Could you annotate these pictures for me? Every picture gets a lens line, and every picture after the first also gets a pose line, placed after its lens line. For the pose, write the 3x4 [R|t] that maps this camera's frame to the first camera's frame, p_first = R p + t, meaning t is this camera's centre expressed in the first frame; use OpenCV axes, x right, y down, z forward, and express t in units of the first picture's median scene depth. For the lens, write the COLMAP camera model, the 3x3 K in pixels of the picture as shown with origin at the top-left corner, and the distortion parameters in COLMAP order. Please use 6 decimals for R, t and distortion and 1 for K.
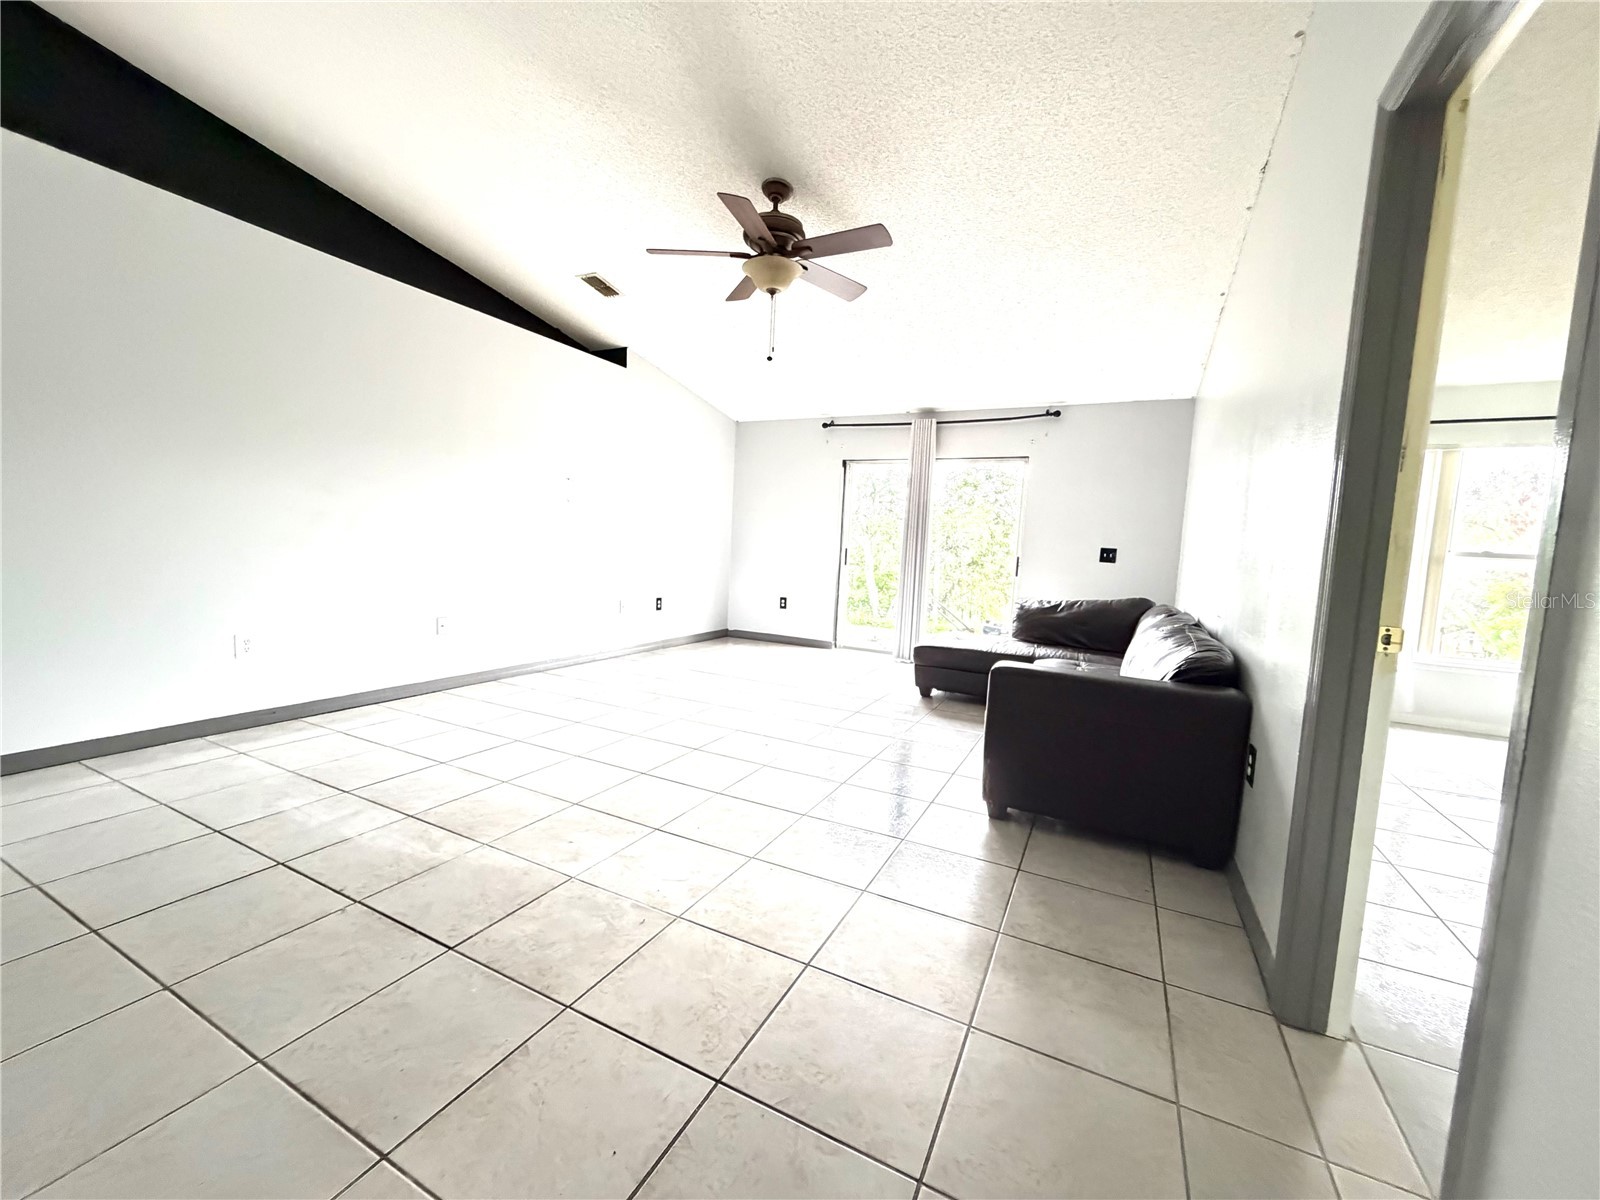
lens RADIAL K [[639.5, 0, 793.1], [0, 639.5, 600.7], [0, 0, 1]] dist [-0.000590, -0.000156]
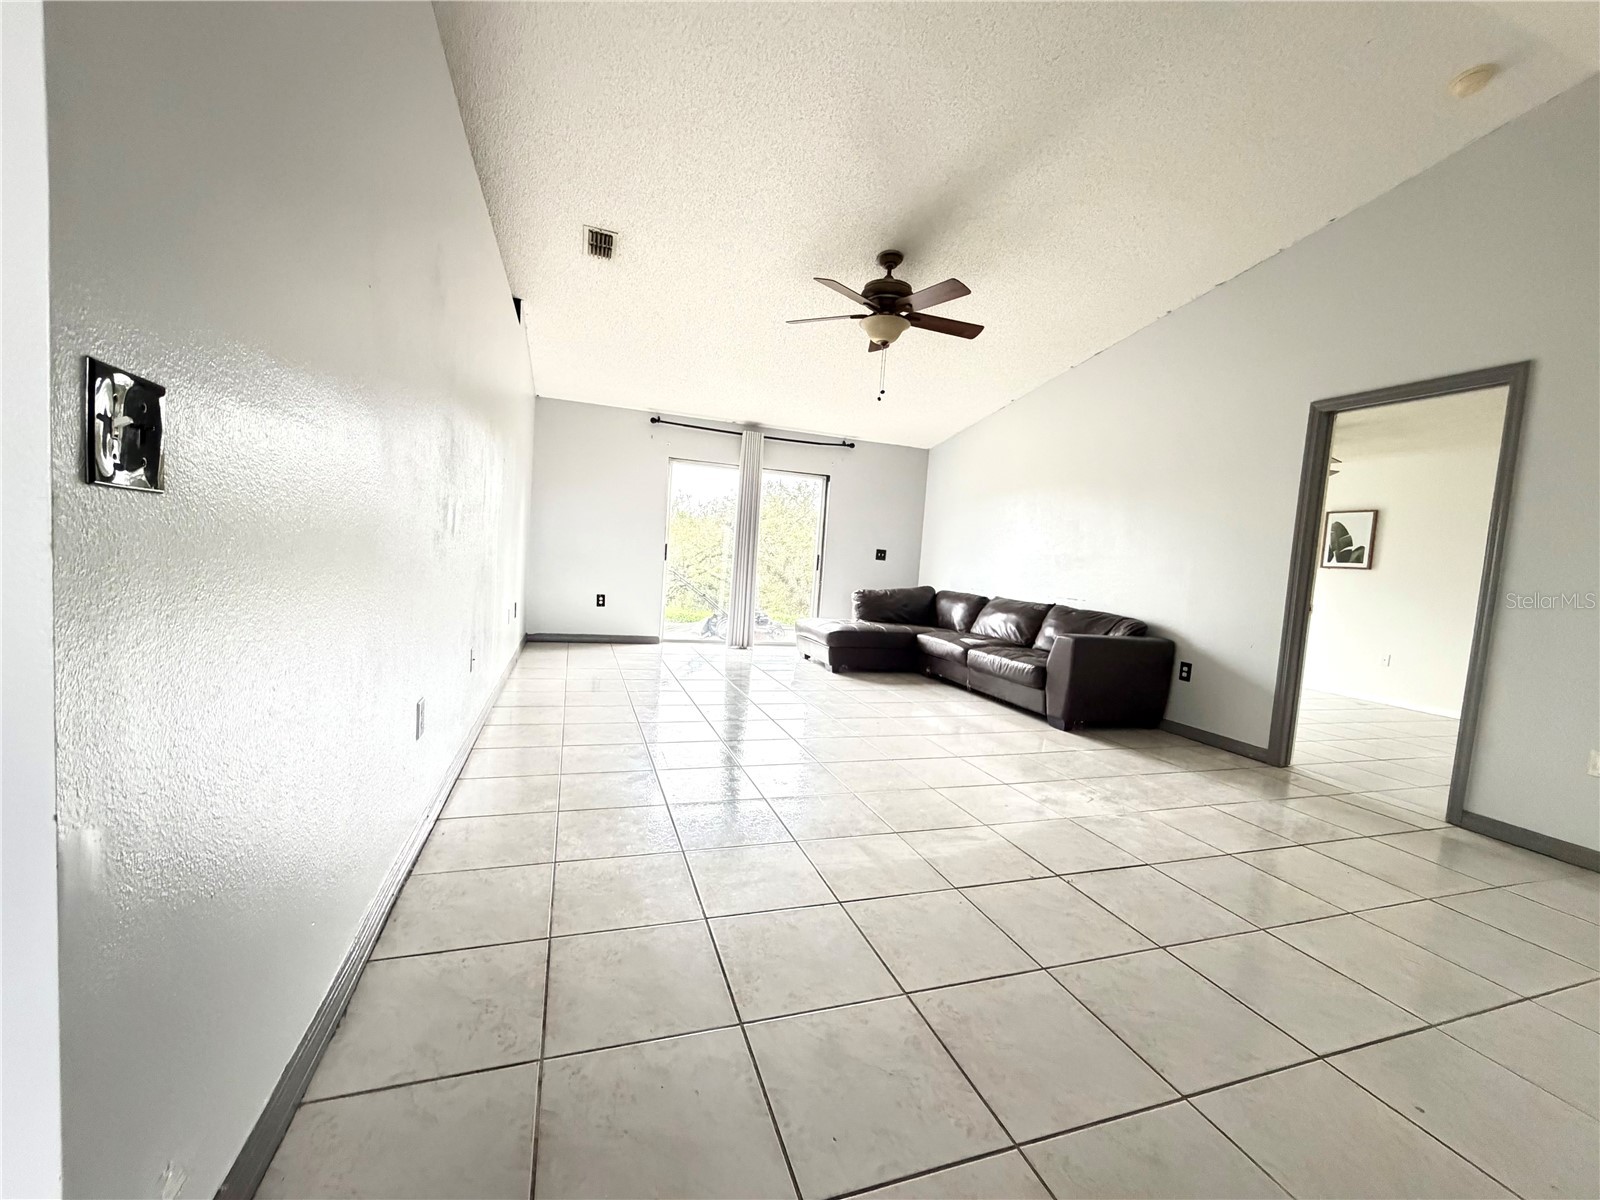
lens RADIAL K [[639.5, 0, 793.1], [0, 639.5, 600.7], [0, 0, 1]] dist [-0.000590, -0.000156]
pose [[0.696219, -0.050677, 0.716038, -0.995614], [0.026909, 0.998646, 0.044515, -0.061250], [-0.717325, -0.011724, 0.696640, 0.279927]]
